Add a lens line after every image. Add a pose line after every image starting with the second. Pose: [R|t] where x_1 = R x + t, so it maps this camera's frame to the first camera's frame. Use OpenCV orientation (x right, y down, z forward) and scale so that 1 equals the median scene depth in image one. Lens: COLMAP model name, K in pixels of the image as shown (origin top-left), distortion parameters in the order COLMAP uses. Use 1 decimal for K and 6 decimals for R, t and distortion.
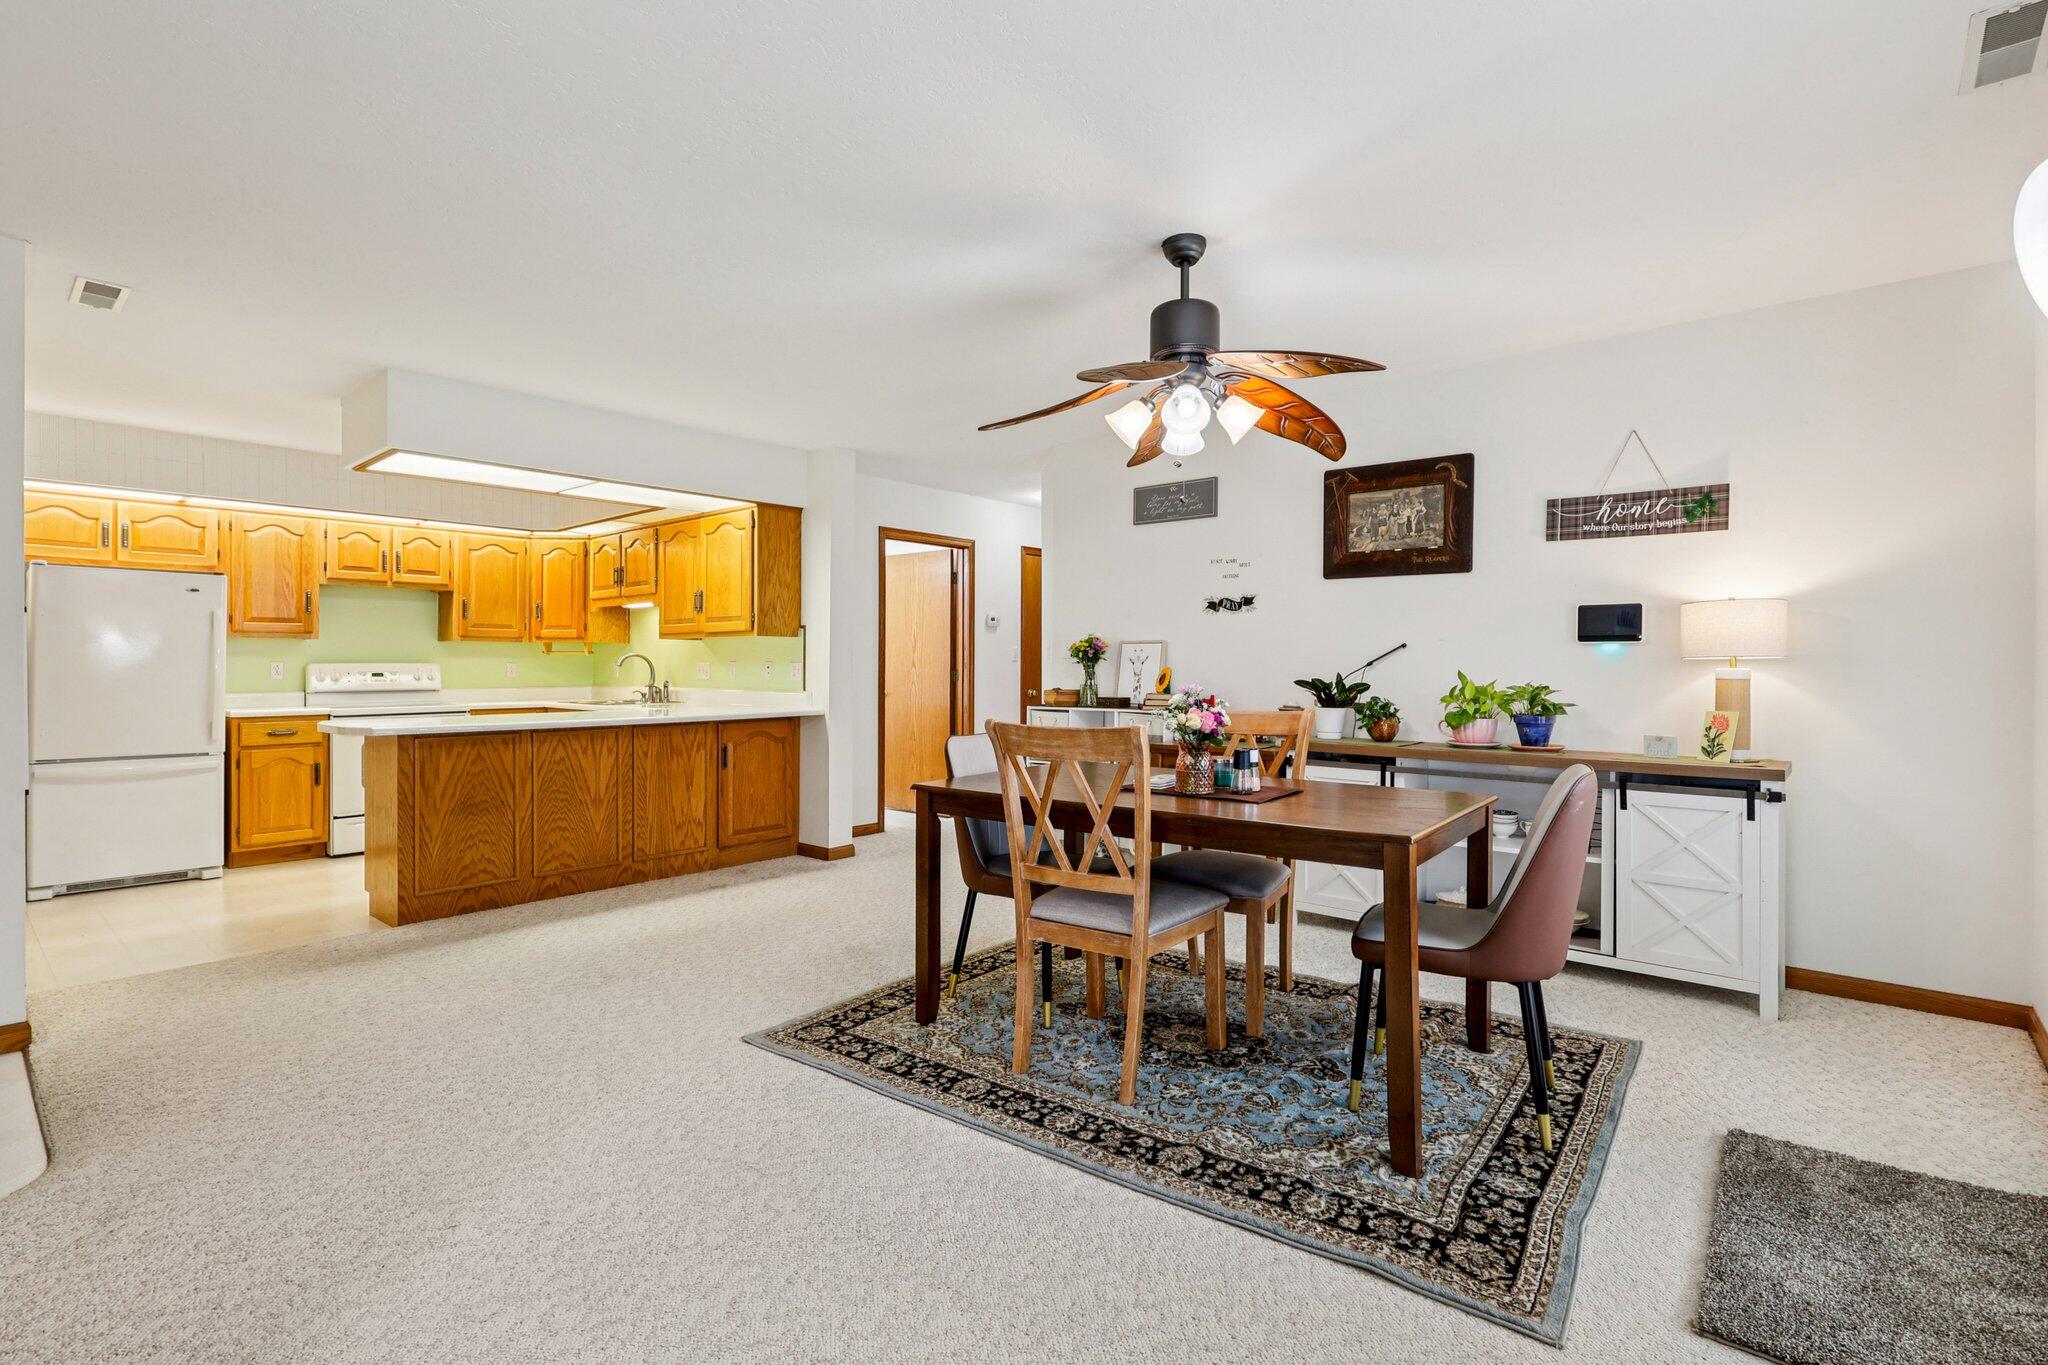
lens RADIAL K [[958.0, 0, 1015.7], [0, 958.0, 668.3], [0, 0, 1]] dist [-0.000469, 0.001583]
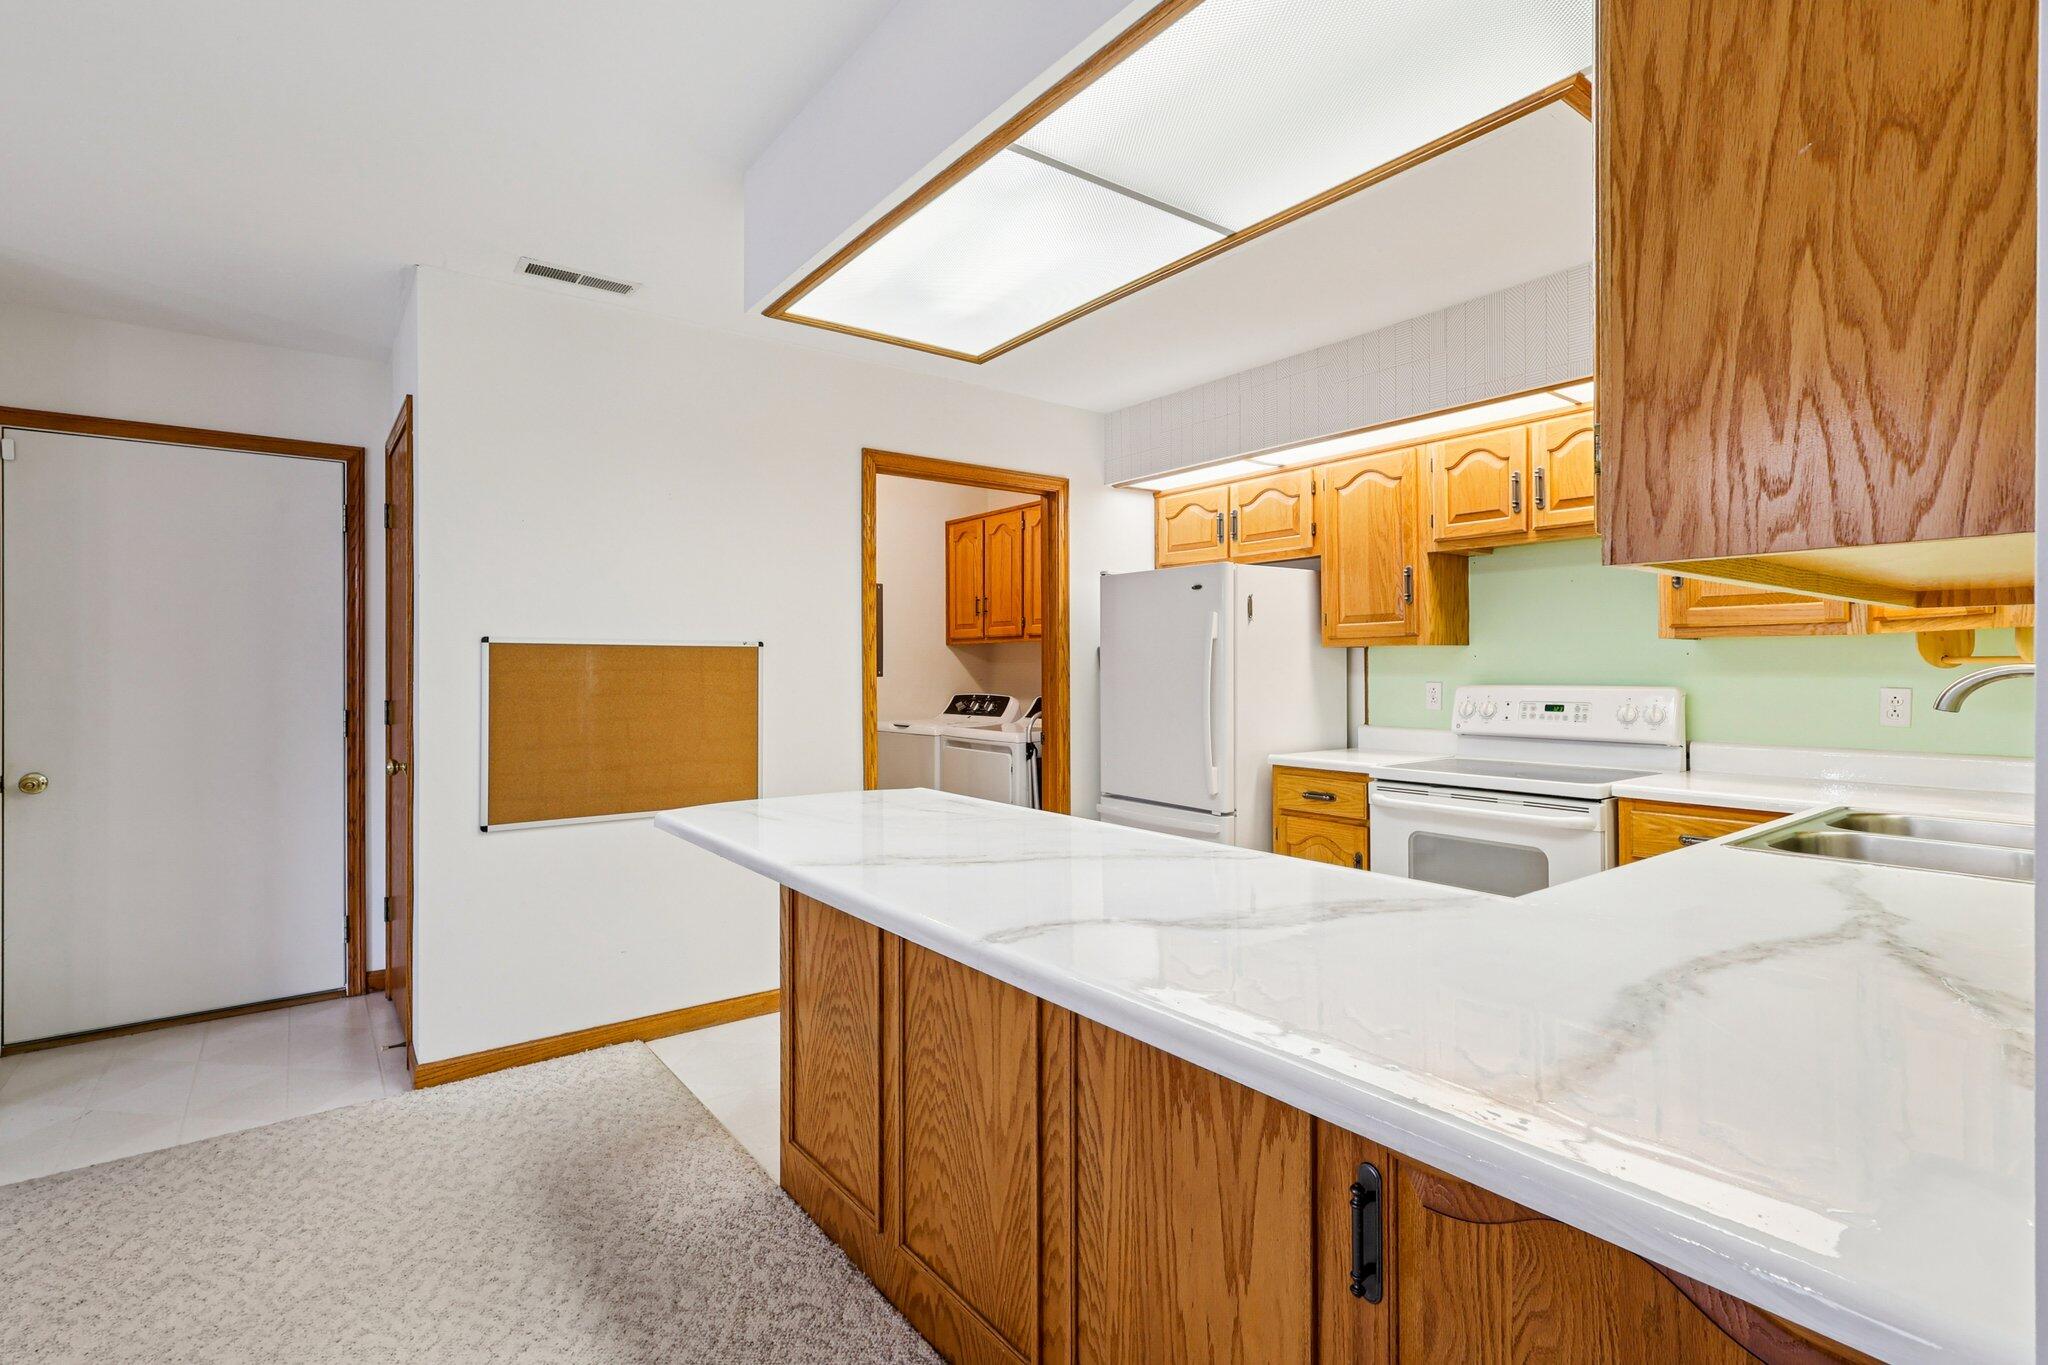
lens RADIAL K [[958.0, 0, 1021.5], [0, 958.0, 664.1], [0, 0, 1]] dist [-0.000469, 0.001583]
pose [[-0.198780, -0.004463, -0.980034, -0.136110], [0.000604, 0.999989, -0.004677, -0.023363], [0.980044, -0.001522, -0.198775, 1.248844]]
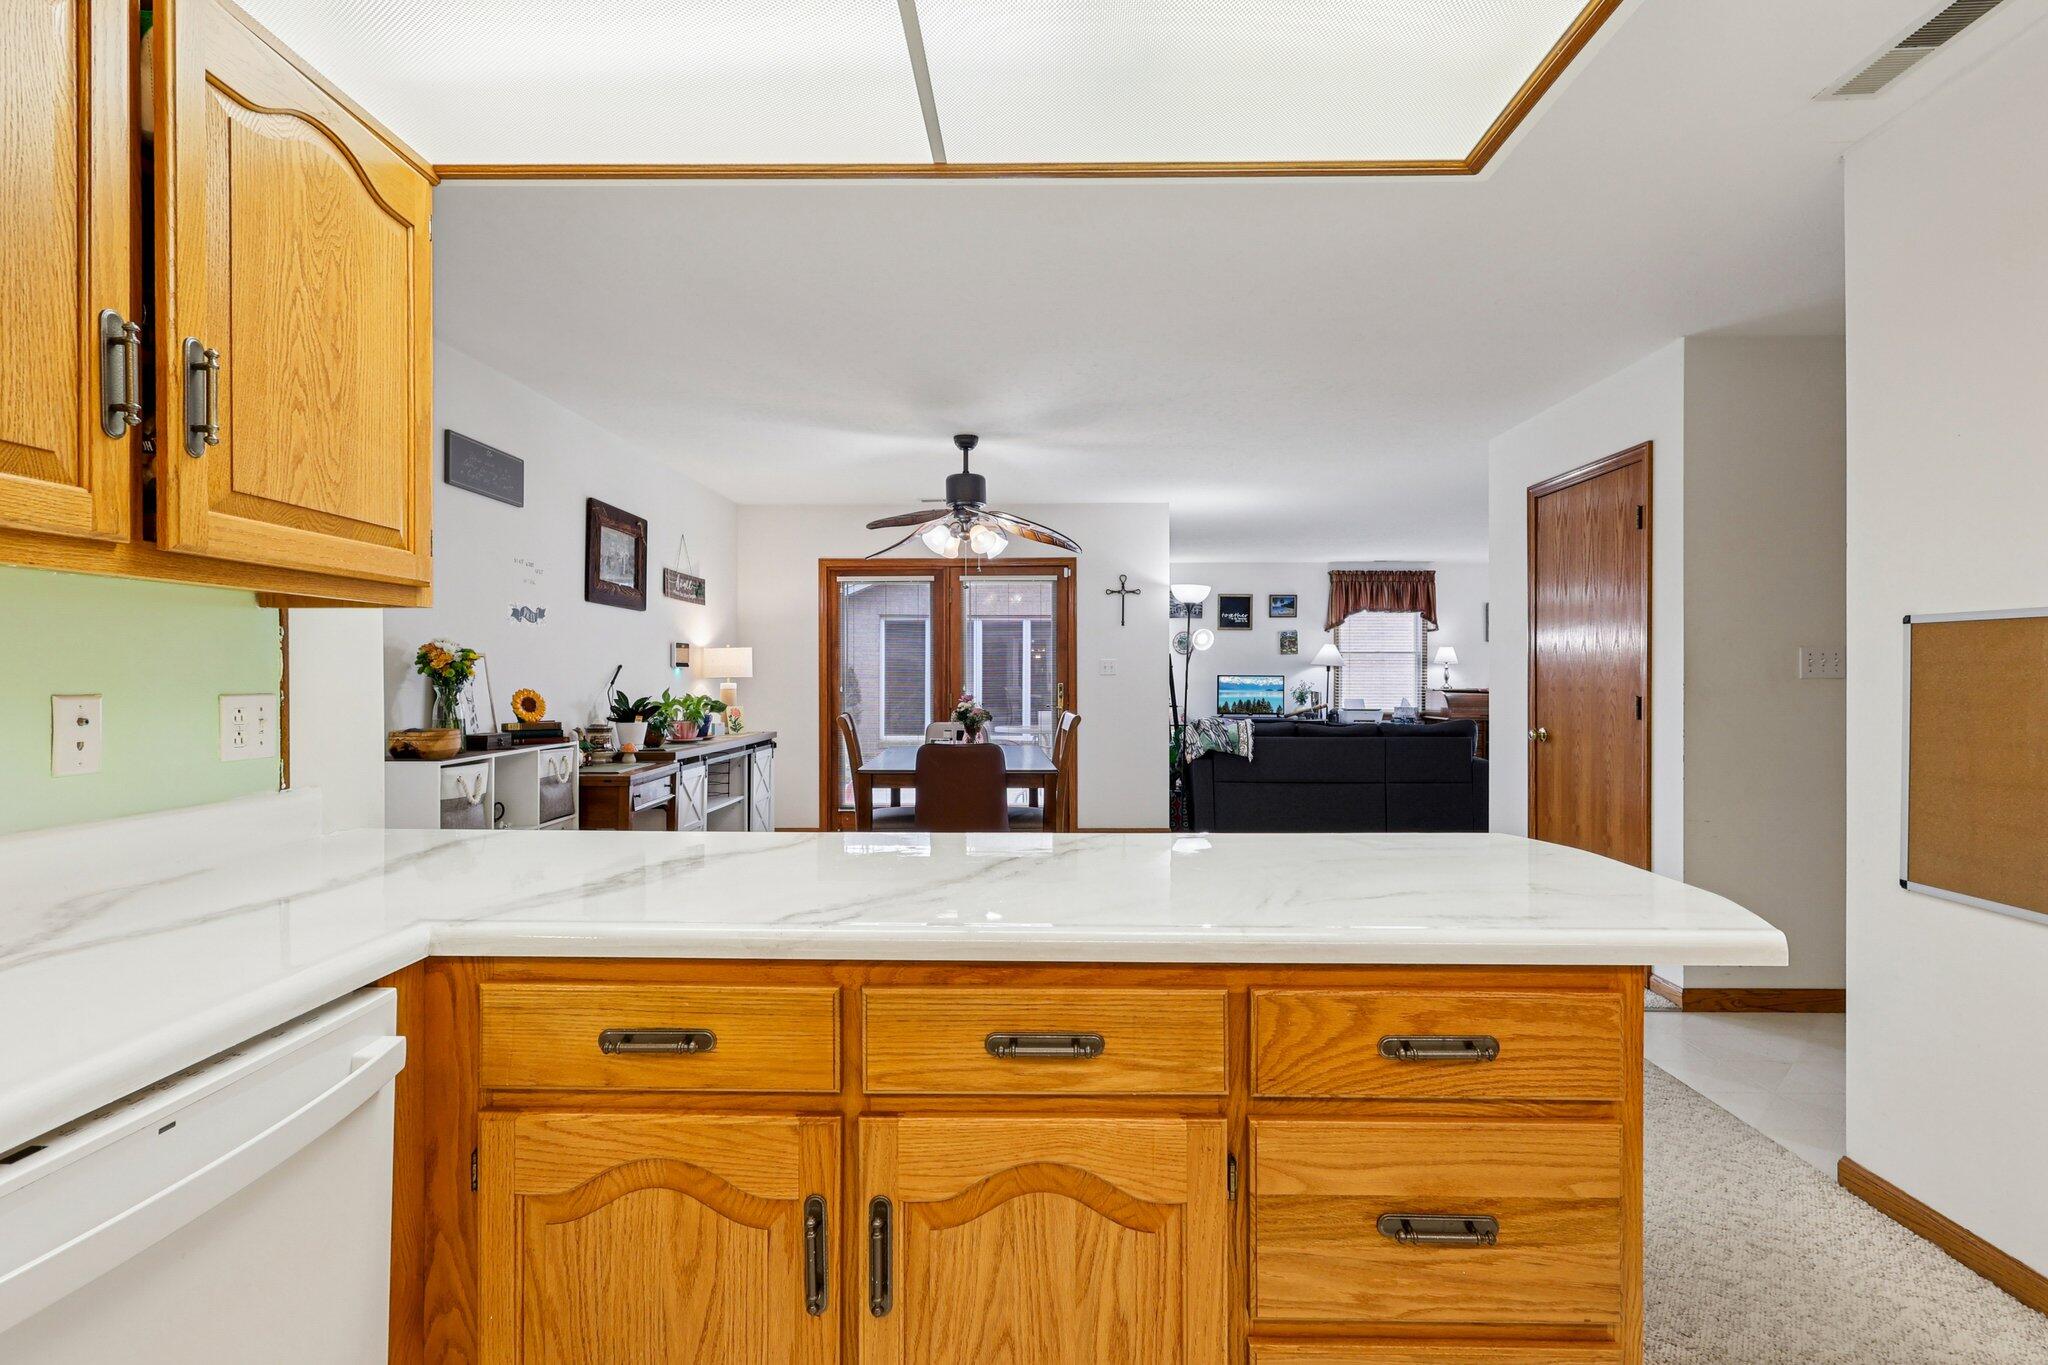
lens RADIAL K [[958.0, 0, 1028.5], [0, 958.0, 672.9], [0, 0, 1]] dist [-0.000469, 0.001583]
pose [[-0.648210, -0.001536, 0.761460, -0.833366], [-0.000019, 0.999998, 0.002001, -0.018294], [-0.761462, 0.001283, -0.648209, 1.403321]]
